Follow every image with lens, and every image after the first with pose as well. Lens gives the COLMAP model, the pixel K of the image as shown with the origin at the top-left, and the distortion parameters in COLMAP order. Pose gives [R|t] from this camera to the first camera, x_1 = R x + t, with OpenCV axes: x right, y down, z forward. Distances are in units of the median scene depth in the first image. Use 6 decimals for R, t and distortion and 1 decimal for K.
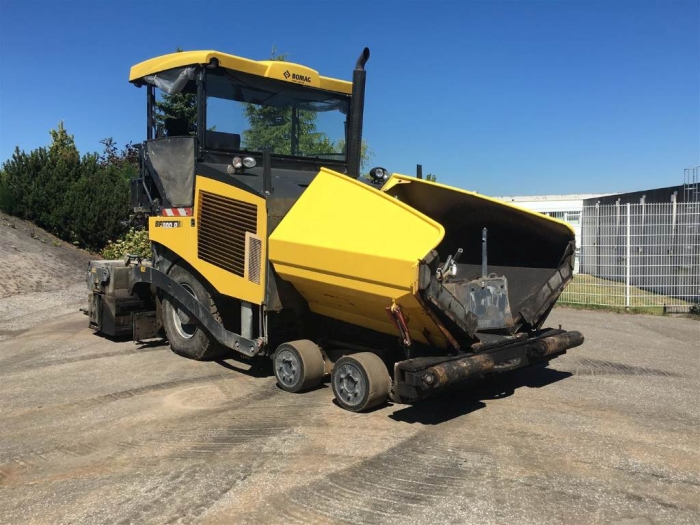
lens RADIAL K [[597.4, 0, 350.0], [0, 597.4, 262.5], [0, 0, 1]] dist [0.006229, -0.001319]
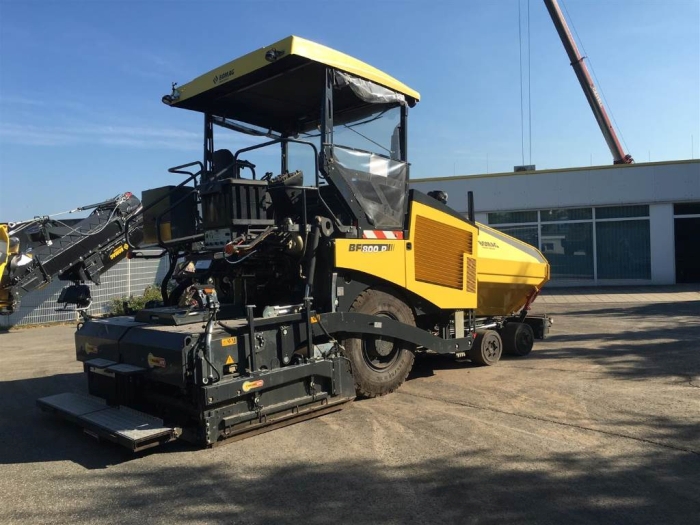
lens RADIAL K [[597.4, 0, 350.0], [0, 597.4, 262.5], [0, 0, 1]] dist [0.006229, -0.001319]
pose [[0.007790, -0.006965, 0.999945, -1.329825], [0.086400, 0.996241, 0.006266, -0.056192], [-0.996230, 0.086347, 0.008362, 1.139780]]
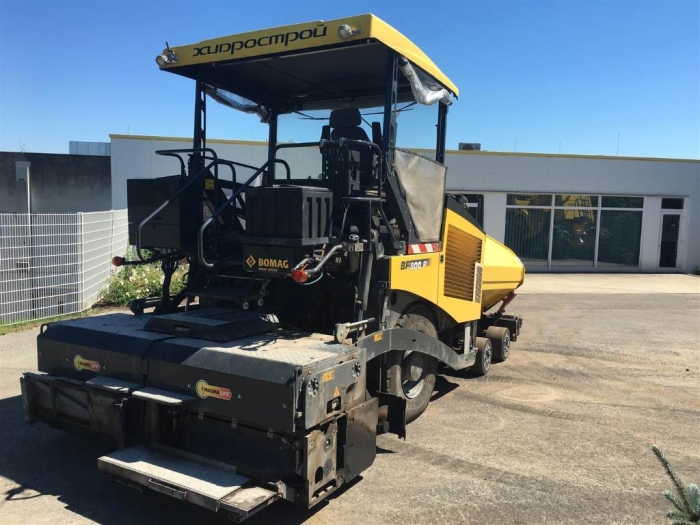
lens RADIAL K [[593.1, 0, 349.7], [0, 593.1, 248.7], [0, 0, 1]] dist [-0.036214, 0.001760]
pose [[-0.256164, -0.069641, 0.964122, -1.149176], [0.029834, 0.996357, 0.079896, -0.165907], [-0.966173, 0.049230, -0.253153, 1.424037]]
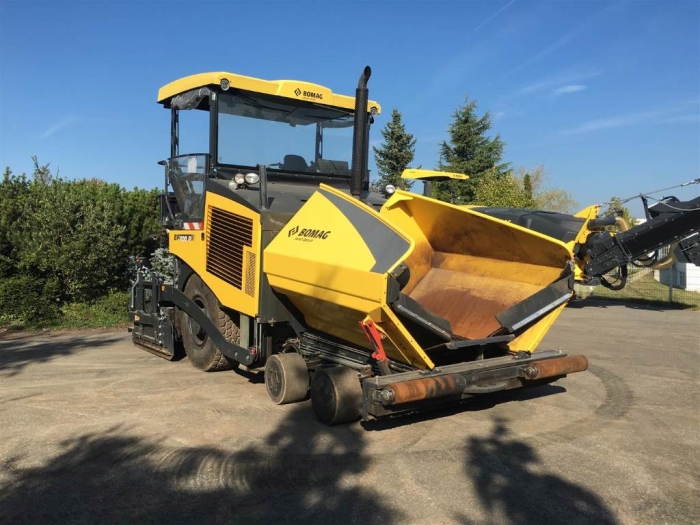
lens RADIAL K [[627.9, 0, 350.0], [0, 627.9, 262.5], [0, 0, 1]] dist [-0.009272, -0.003564]
pose [[0.990361, 0.015871, -0.137600, 0.145678], [-0.020269, 0.999326, -0.030622, 0.007043], [0.137021, 0.033115, 0.990014, -0.041291]]
